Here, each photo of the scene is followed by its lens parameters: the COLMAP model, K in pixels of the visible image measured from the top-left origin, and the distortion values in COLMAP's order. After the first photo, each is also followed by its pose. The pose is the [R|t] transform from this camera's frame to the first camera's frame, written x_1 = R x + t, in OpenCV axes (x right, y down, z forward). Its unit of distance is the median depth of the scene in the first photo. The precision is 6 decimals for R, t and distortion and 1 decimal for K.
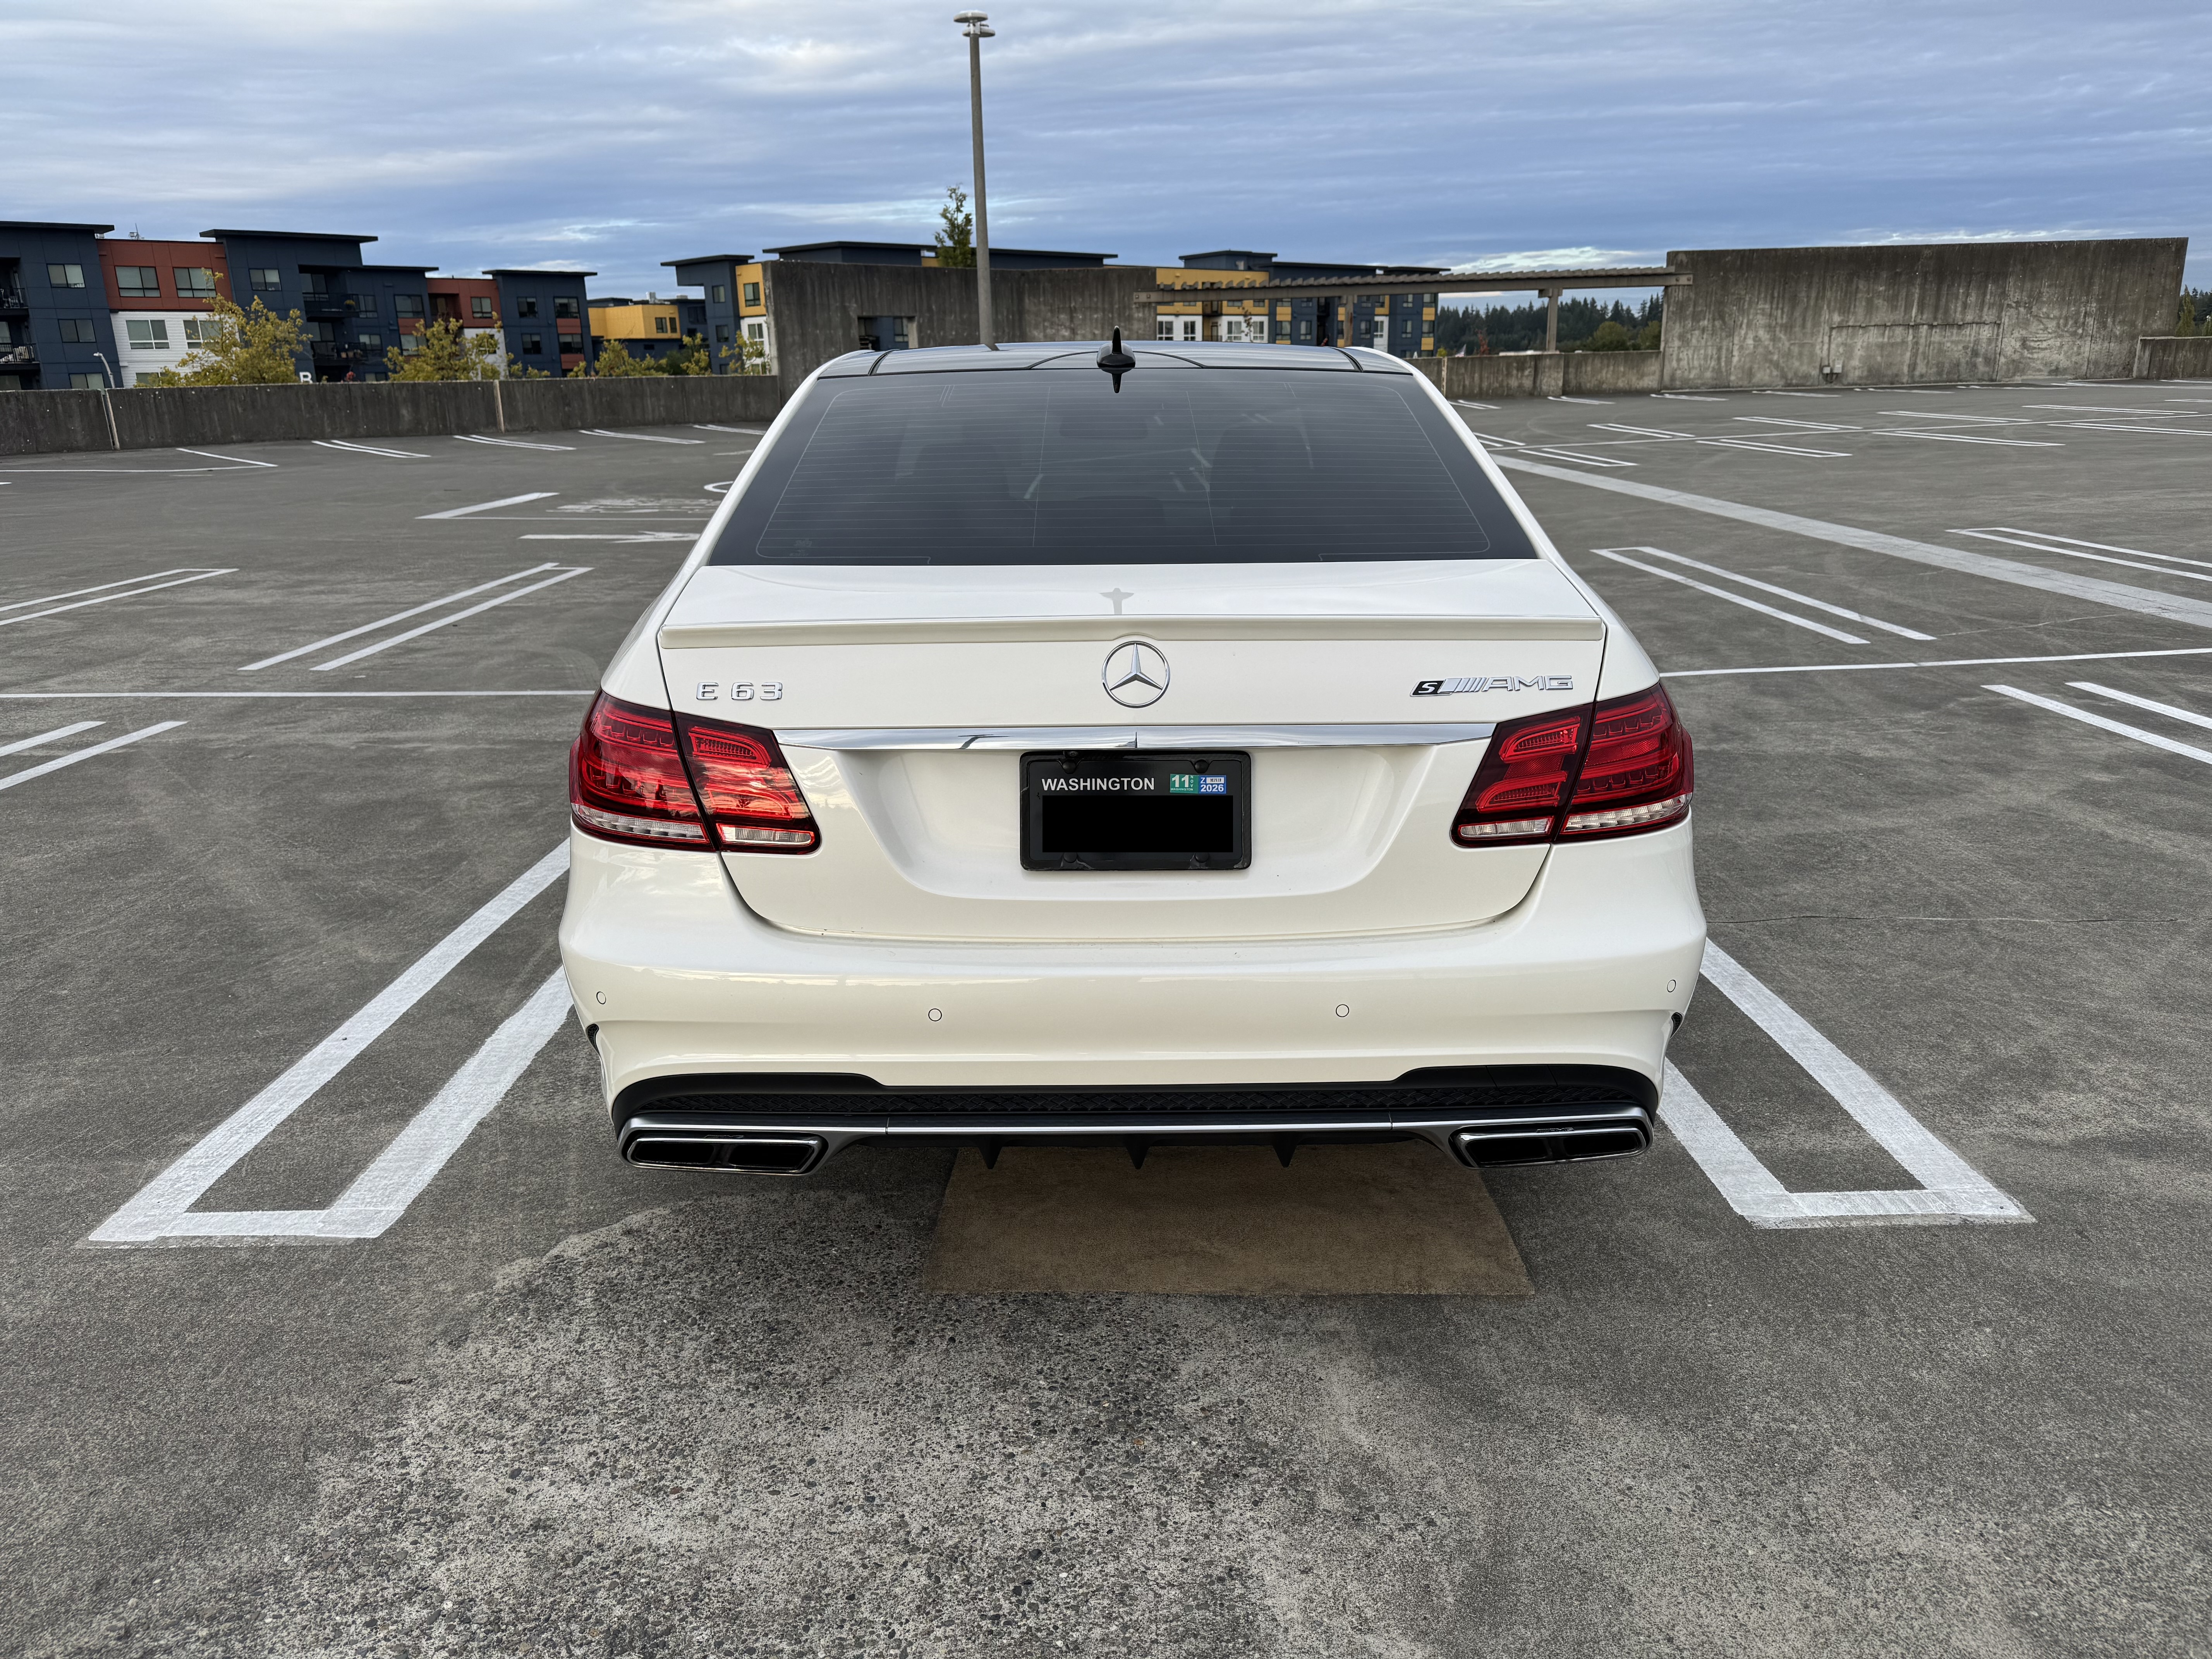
lens RADIAL K [[1561.3, 0, 1106.0], [0, 1561.3, 829.5], [0, 0, 1]] dist [0.024070, -0.022619]
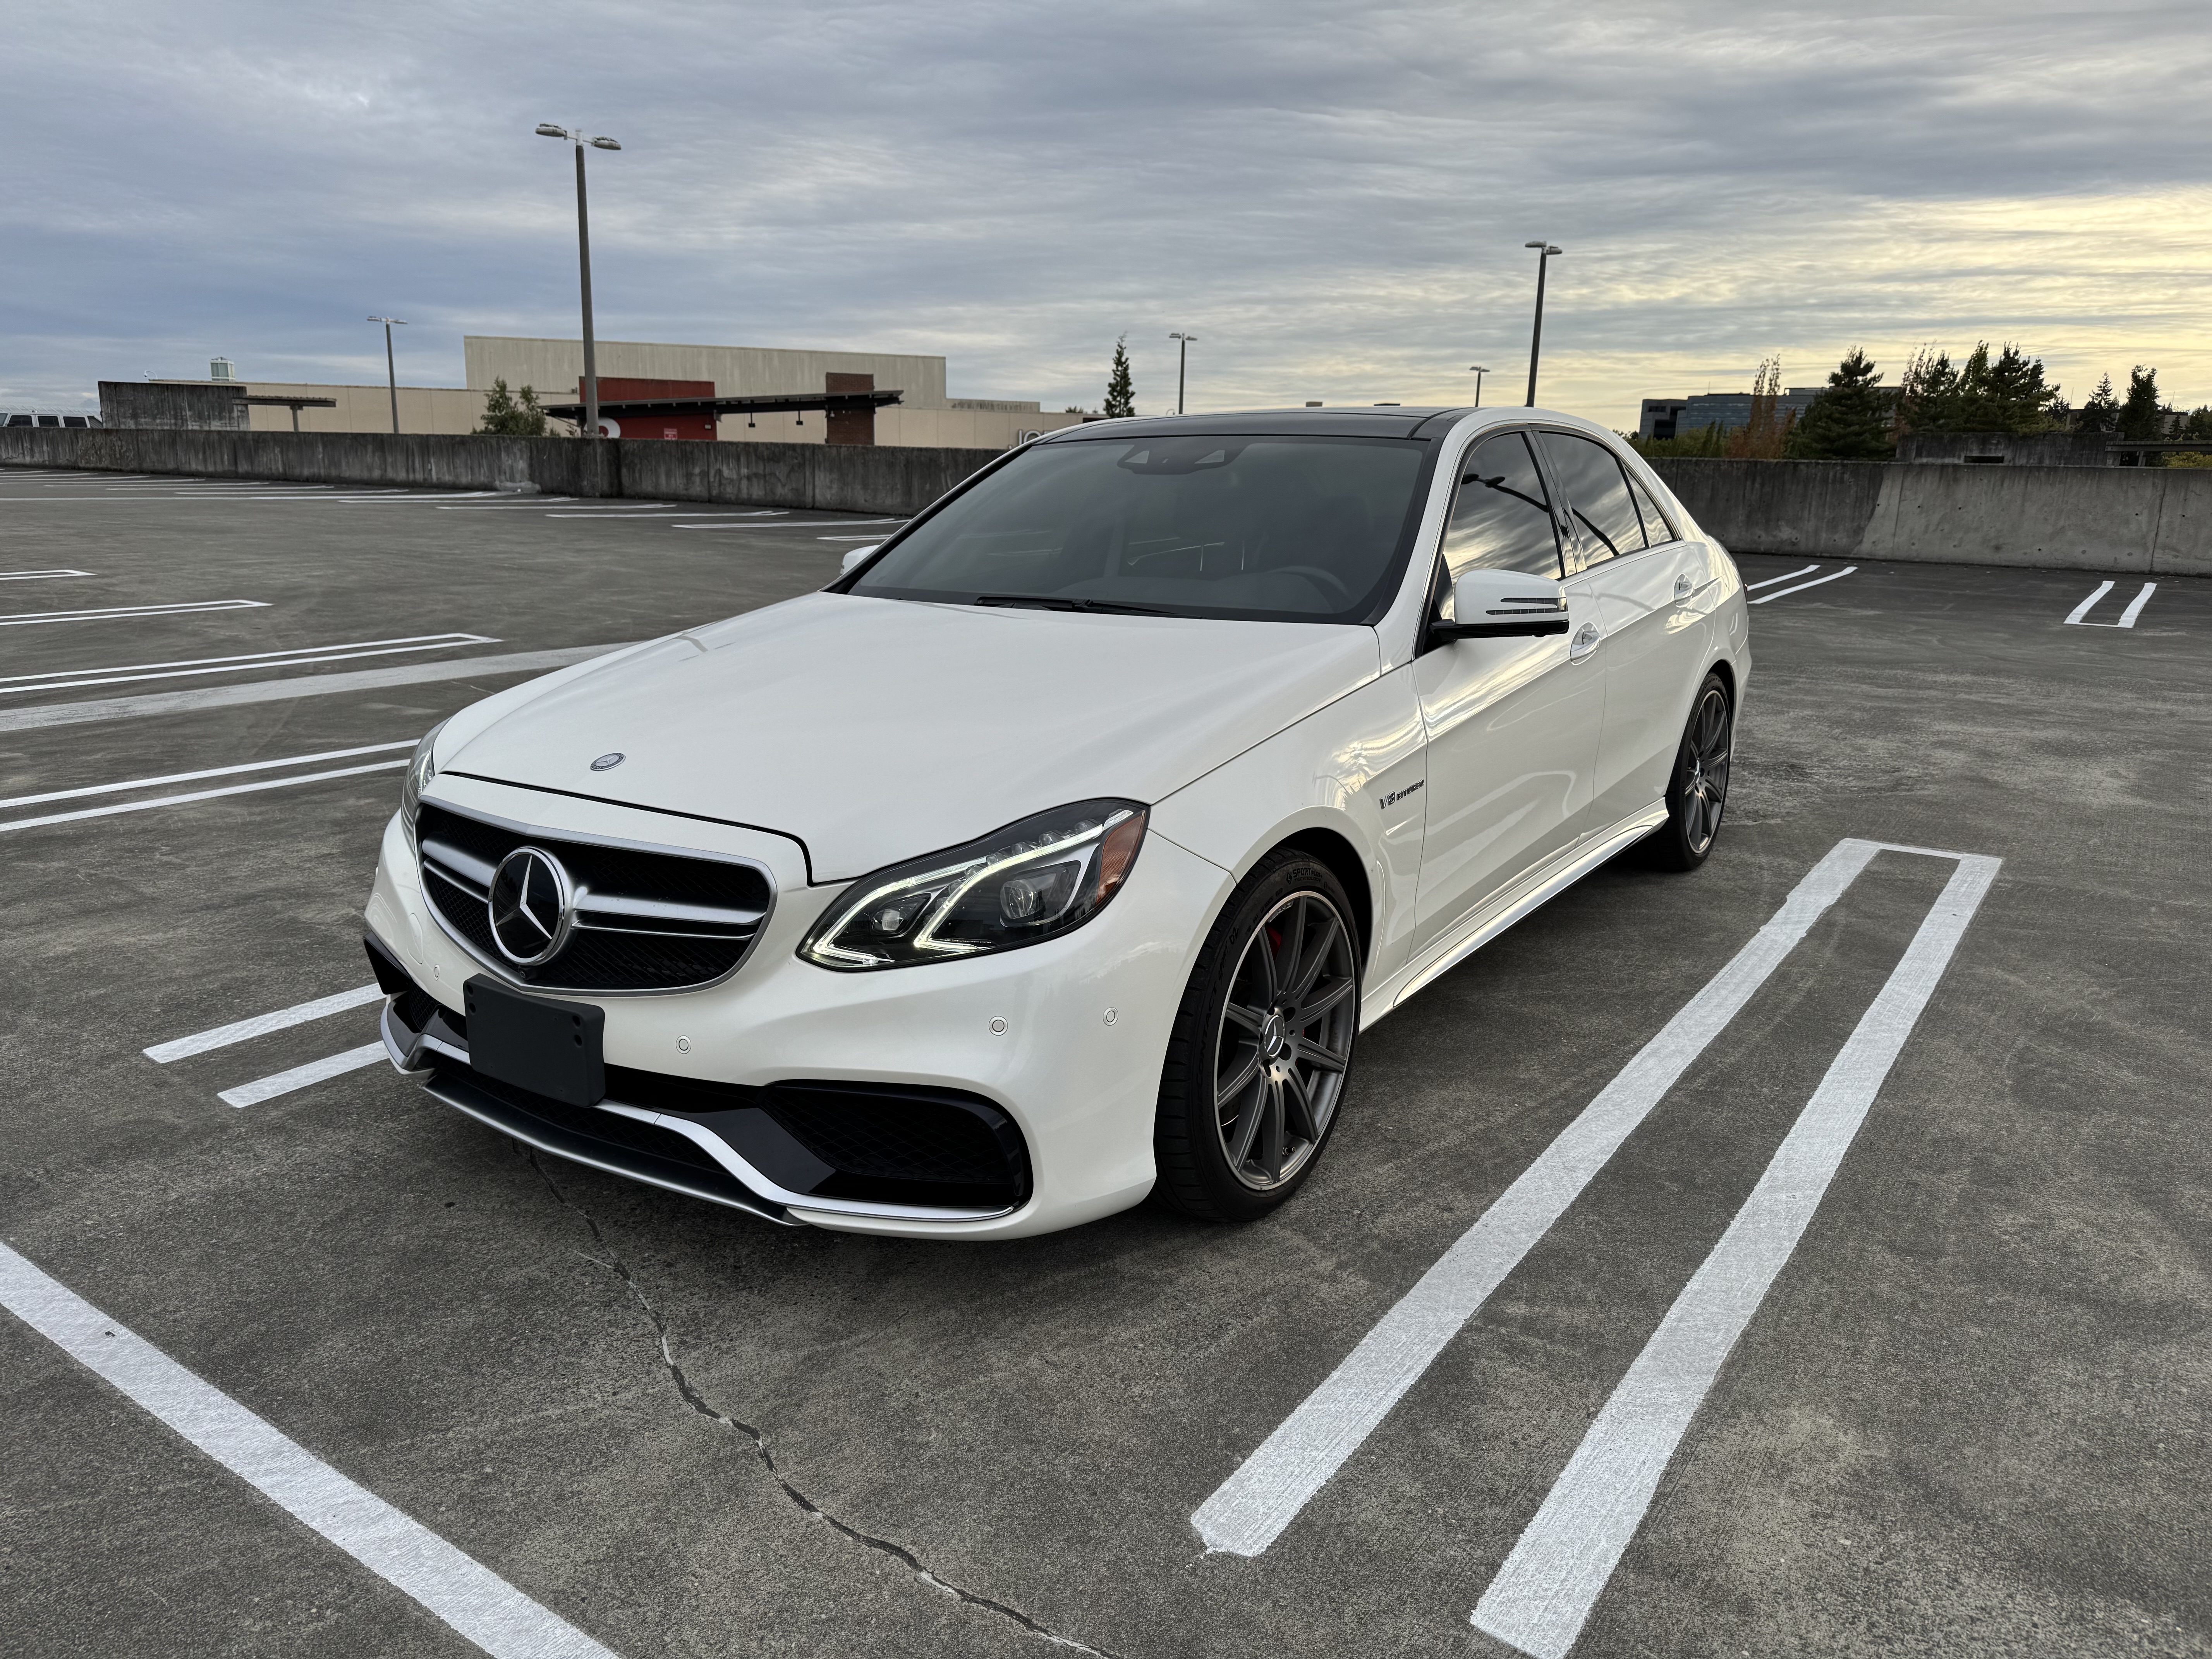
lens RADIAL K [[1536.1, 0, 1103.3], [0, 1536.1, 896.0], [0, 0, 1]] dist [0.017640, -0.023609]
pose [[-0.818072, -0.152248, 0.554598, -0.463942], [0.155204, 0.870102, 0.467797, -0.465728], [-0.553778, 0.468767, -0.688177, 1.737231]]
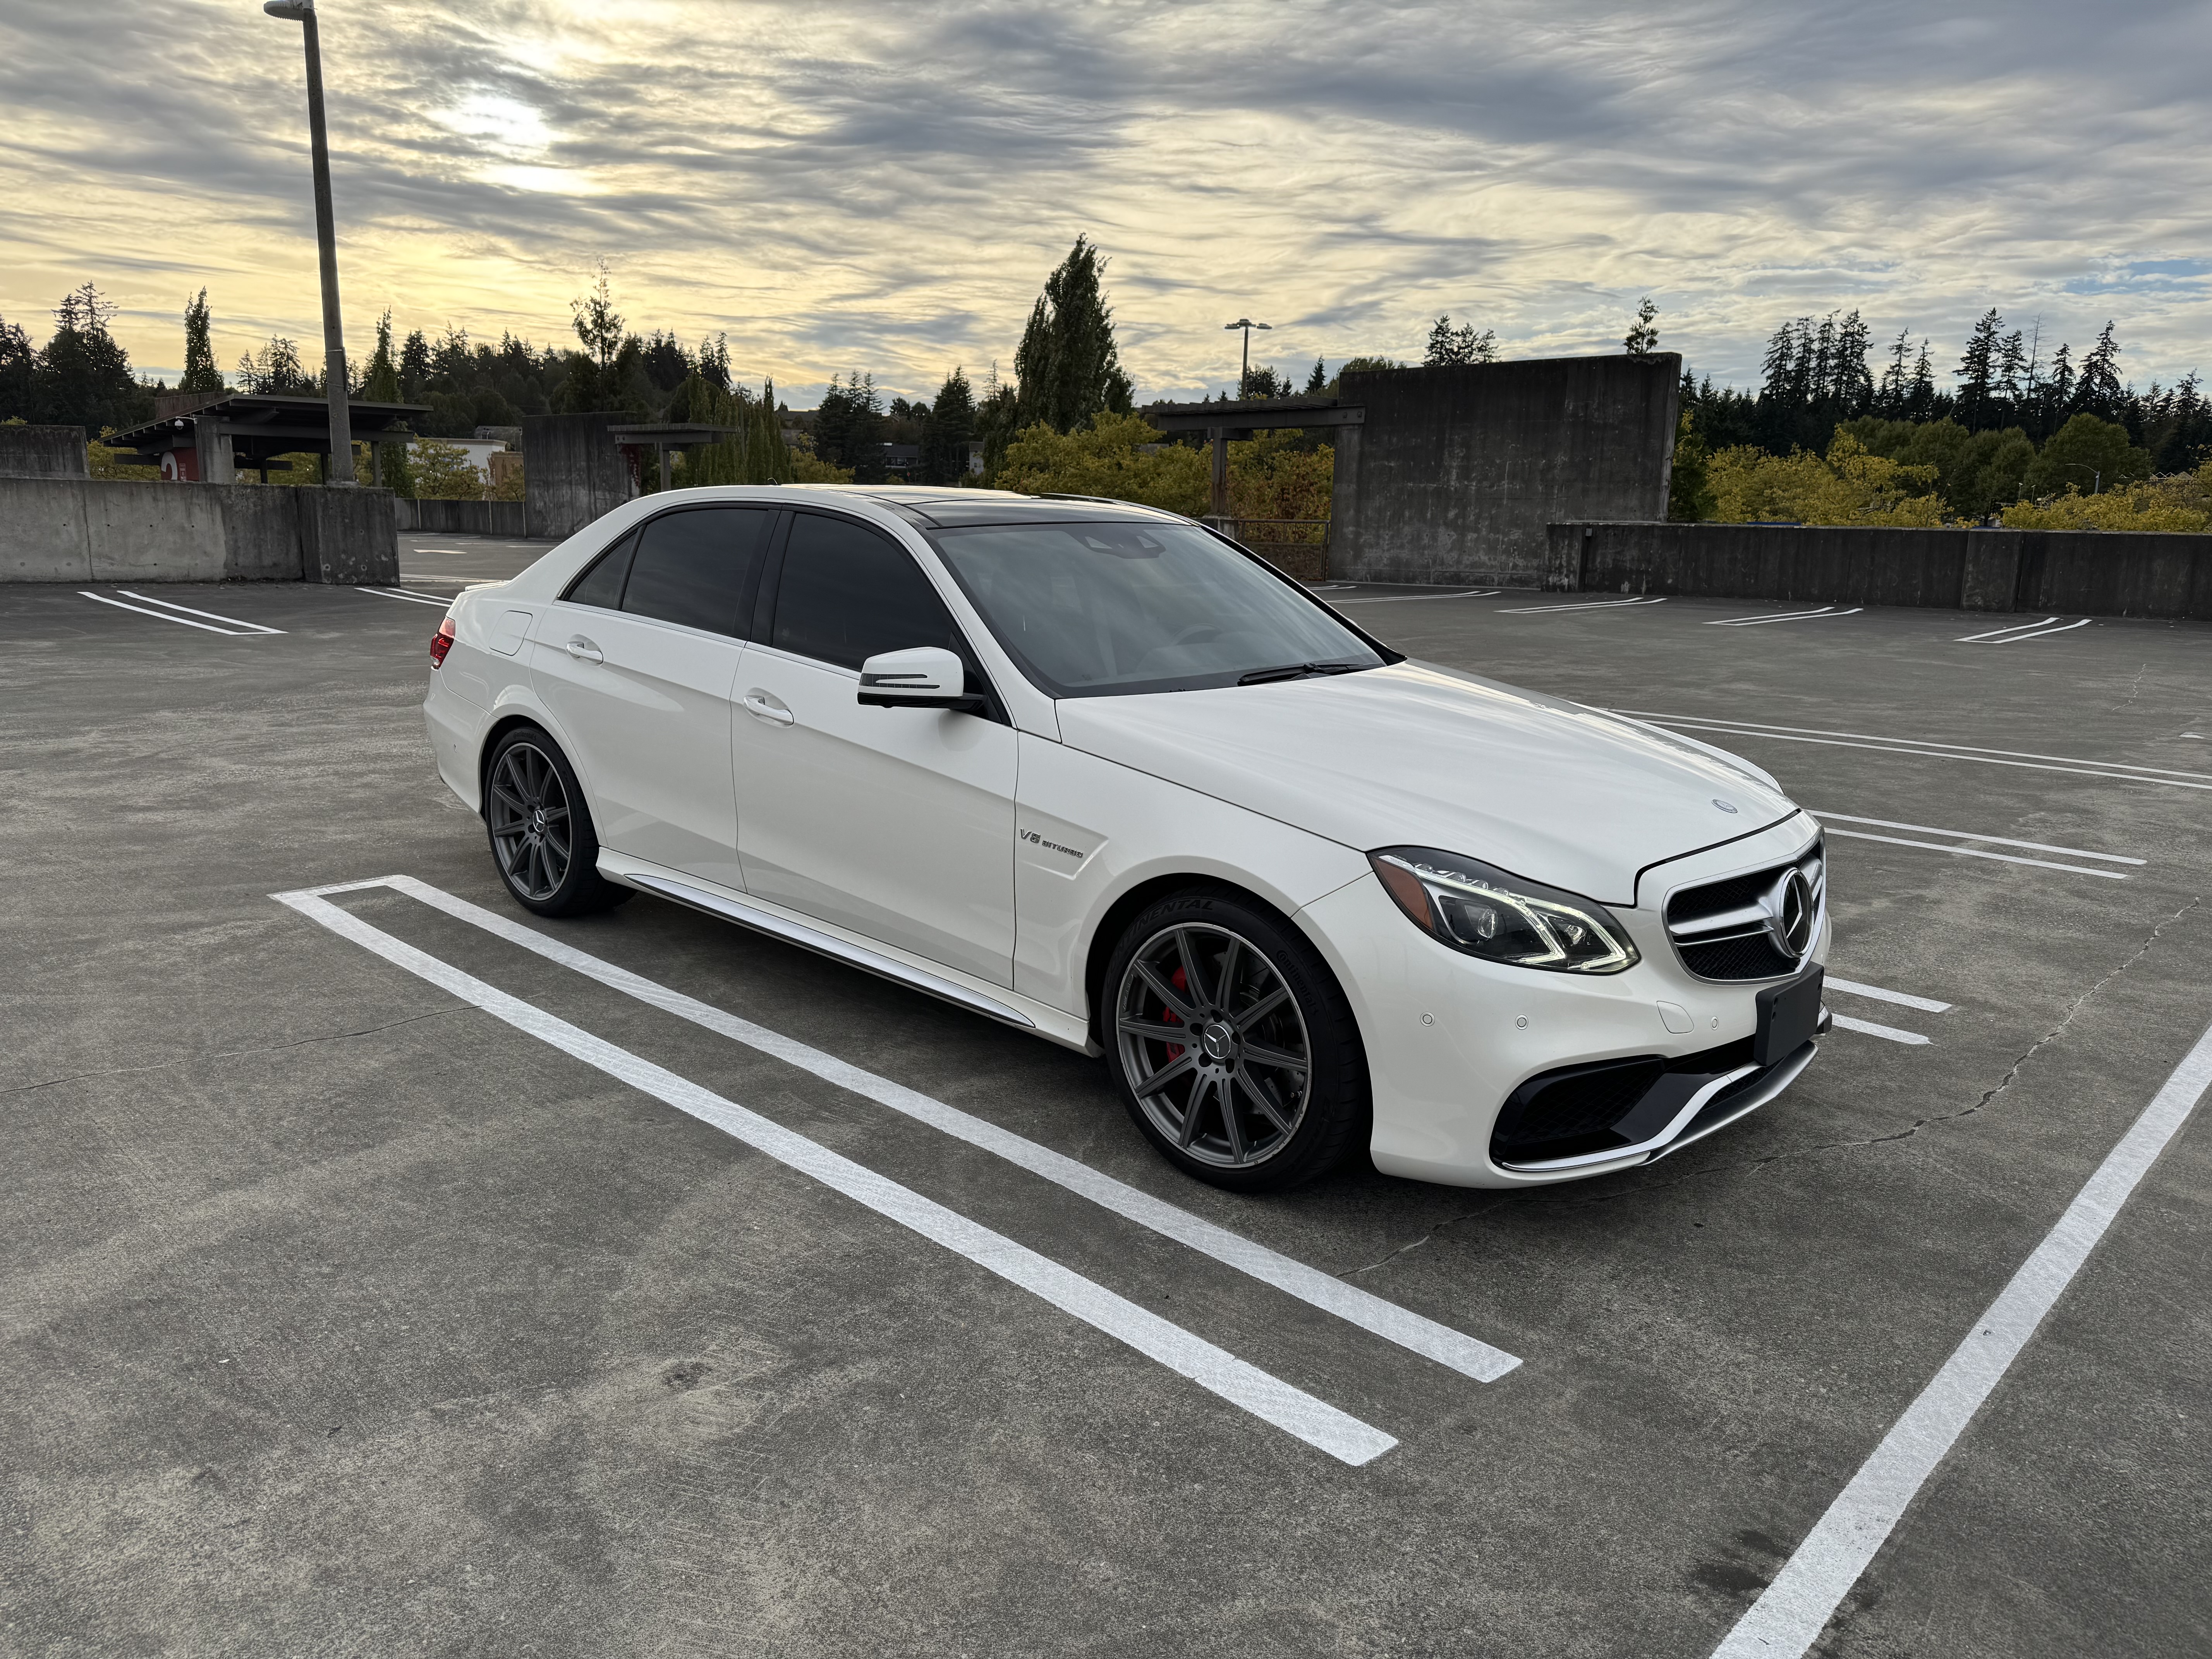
lens RADIAL K [[1551.4, 0, 1102.7], [0, 1551.4, 867.2], [0, 0, 1]] dist [0.029323, -0.033433]
pose [[-0.686437, 0.164469, -0.708346, 0.730425], [-0.211023, 0.887119, 0.410475, -0.492720], [0.695898, 0.431243, -0.574244, 1.666591]]
